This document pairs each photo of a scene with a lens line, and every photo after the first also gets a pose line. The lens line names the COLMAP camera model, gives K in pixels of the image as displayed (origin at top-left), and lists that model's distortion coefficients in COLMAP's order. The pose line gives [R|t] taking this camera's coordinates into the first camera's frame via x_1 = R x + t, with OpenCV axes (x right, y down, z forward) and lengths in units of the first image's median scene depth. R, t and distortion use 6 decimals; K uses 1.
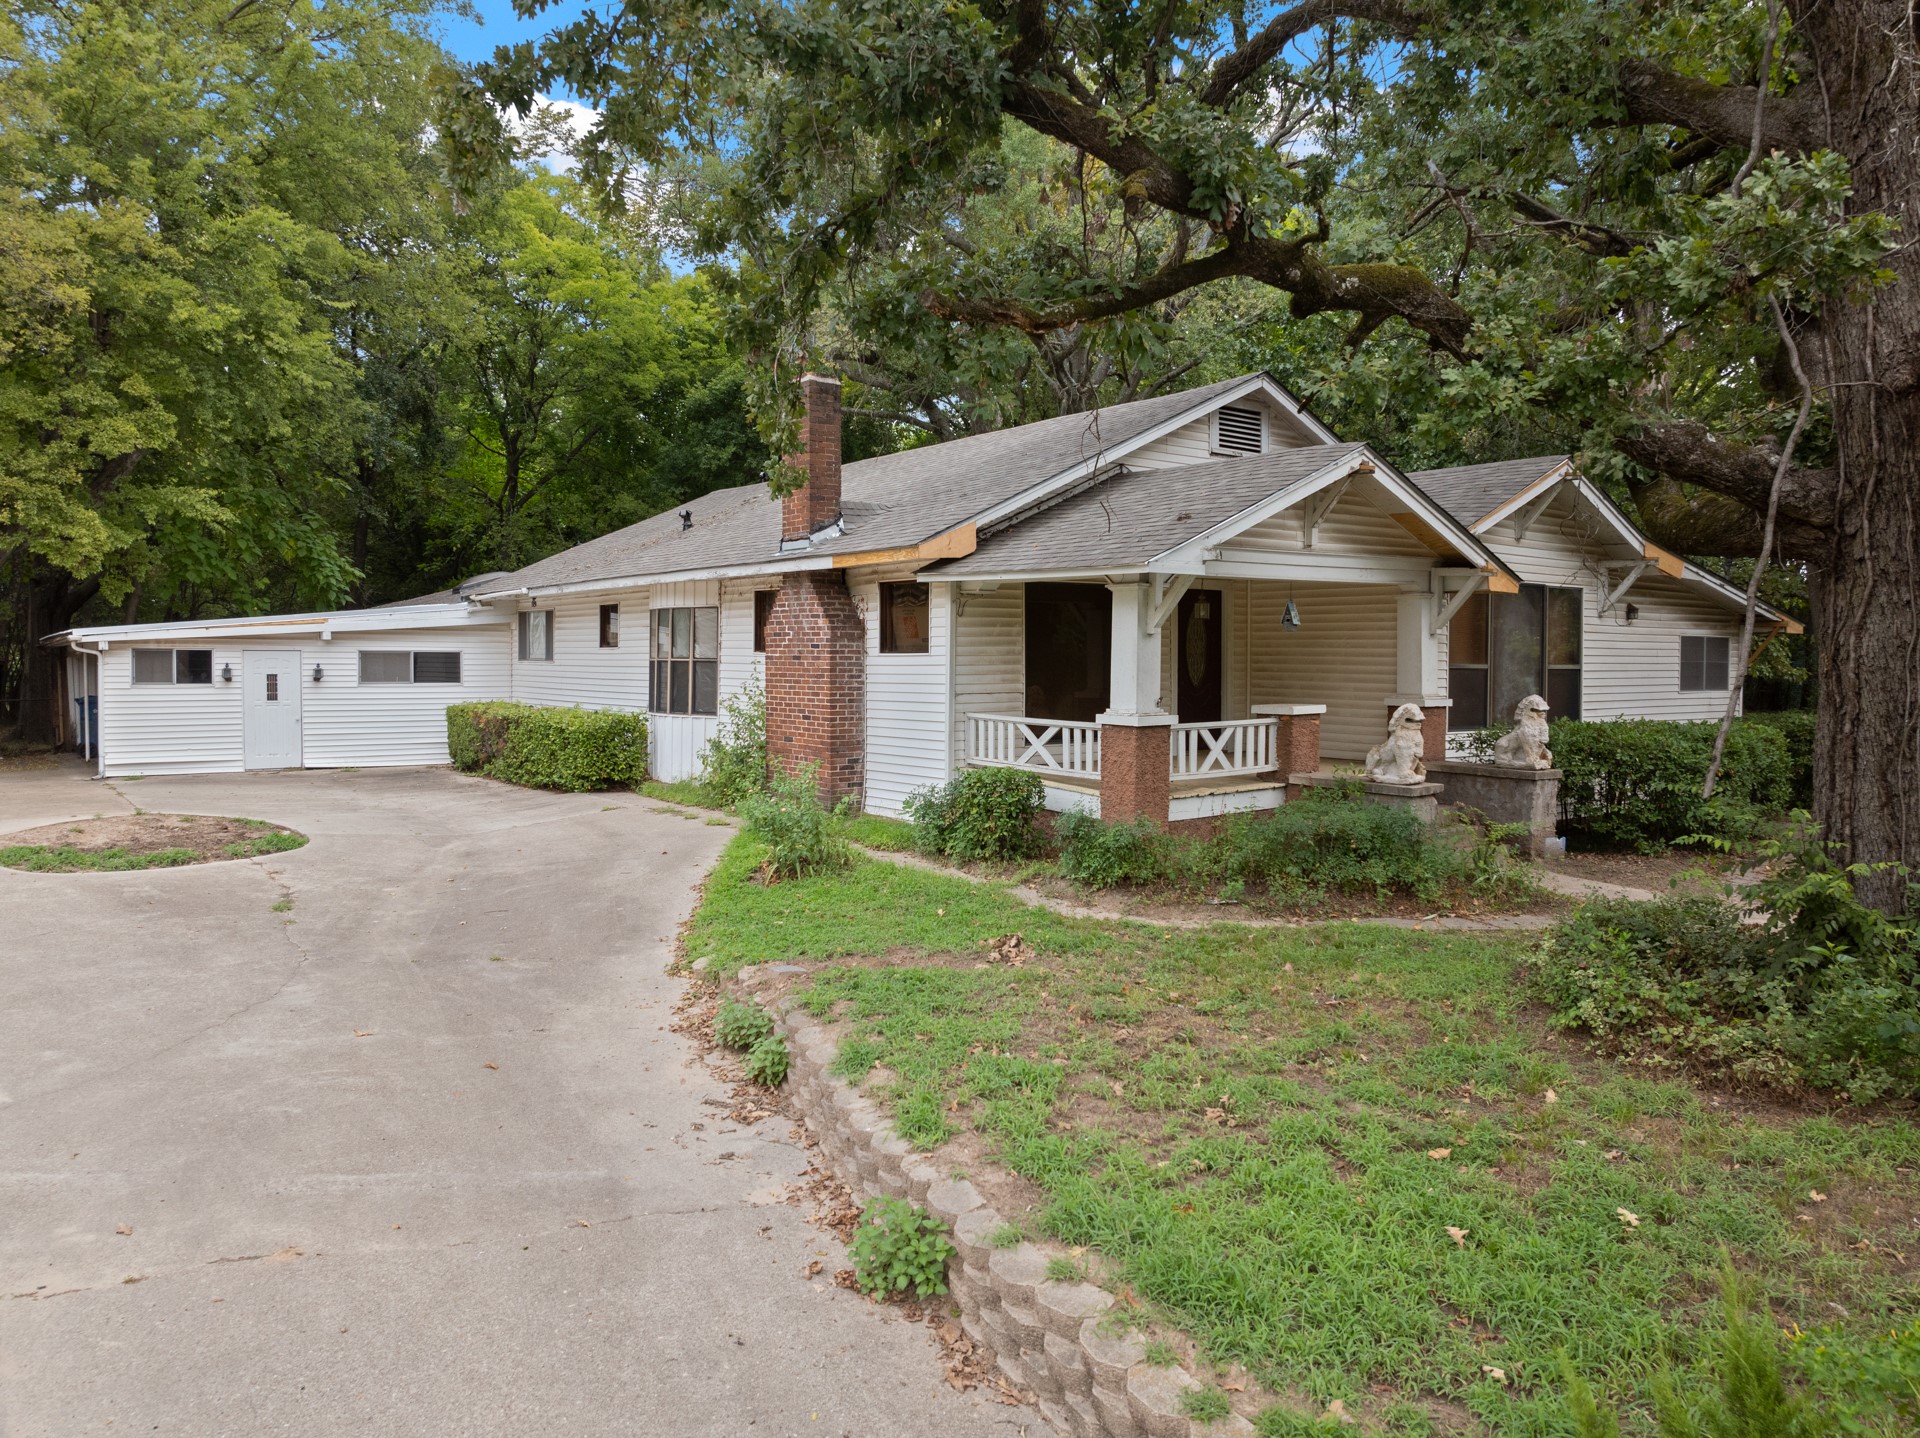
lens RADIAL K [[1356.3, 0, 960.0], [0, 1356.3, 719.0], [0, 0, 1]] dist [-0.040360, -0.000089]
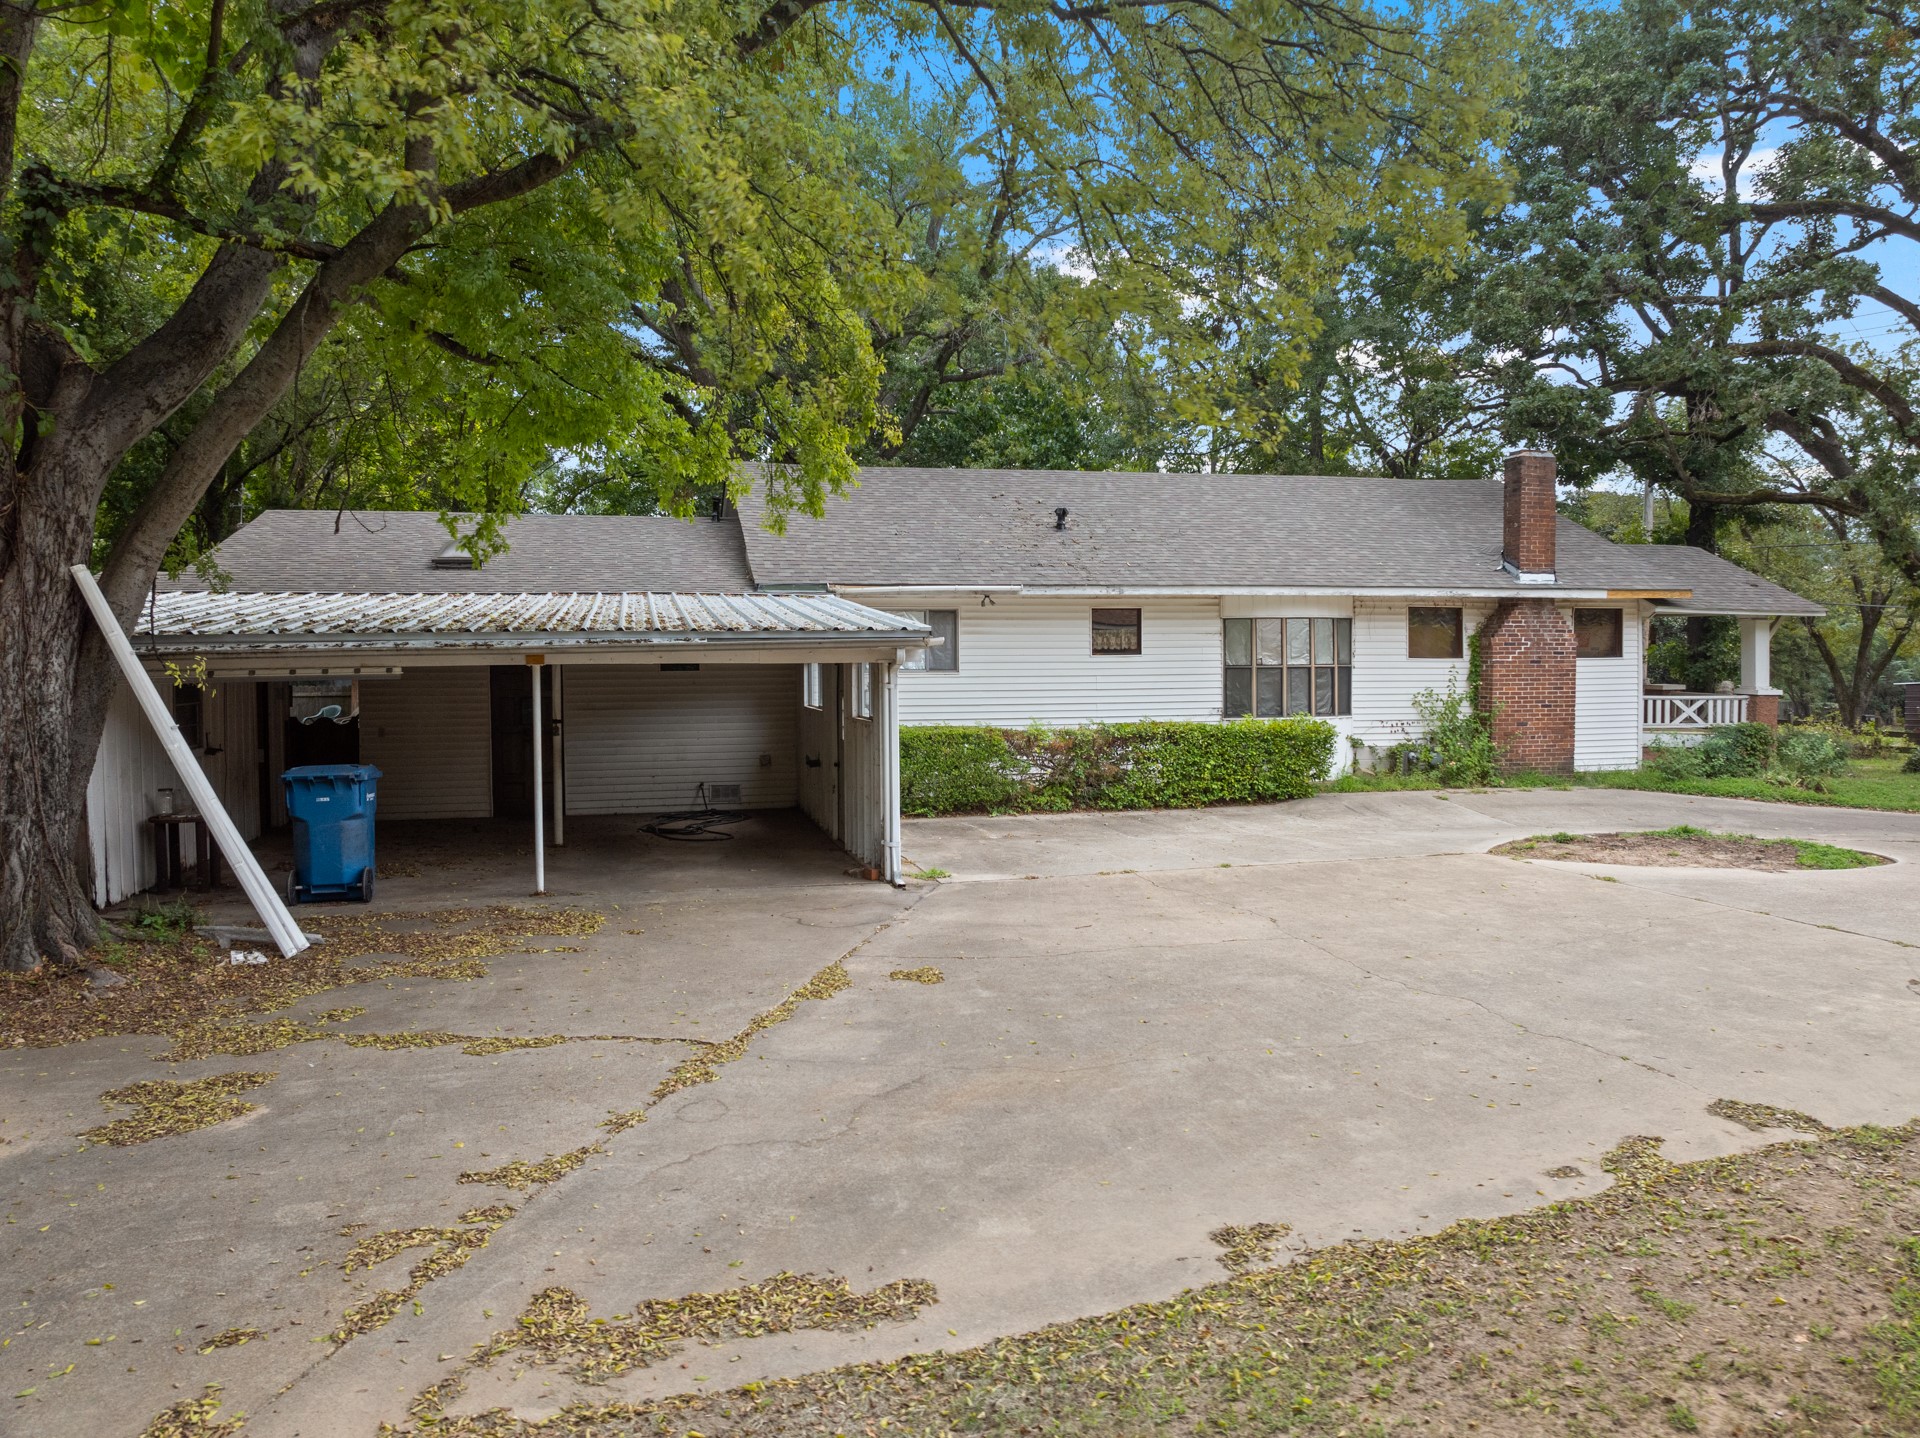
lens RADIAL K [[1356.3, 0, 960.0], [0, 1356.3, 719.0], [0, 0, 1]] dist [-0.040360, -0.000089]
pose [[0.452333, -0.050339, 0.890427, -1.366602], [0.049926, 0.998269, 0.031073, -0.052605], [-0.890451, 0.030400, 0.454063, 0.813830]]
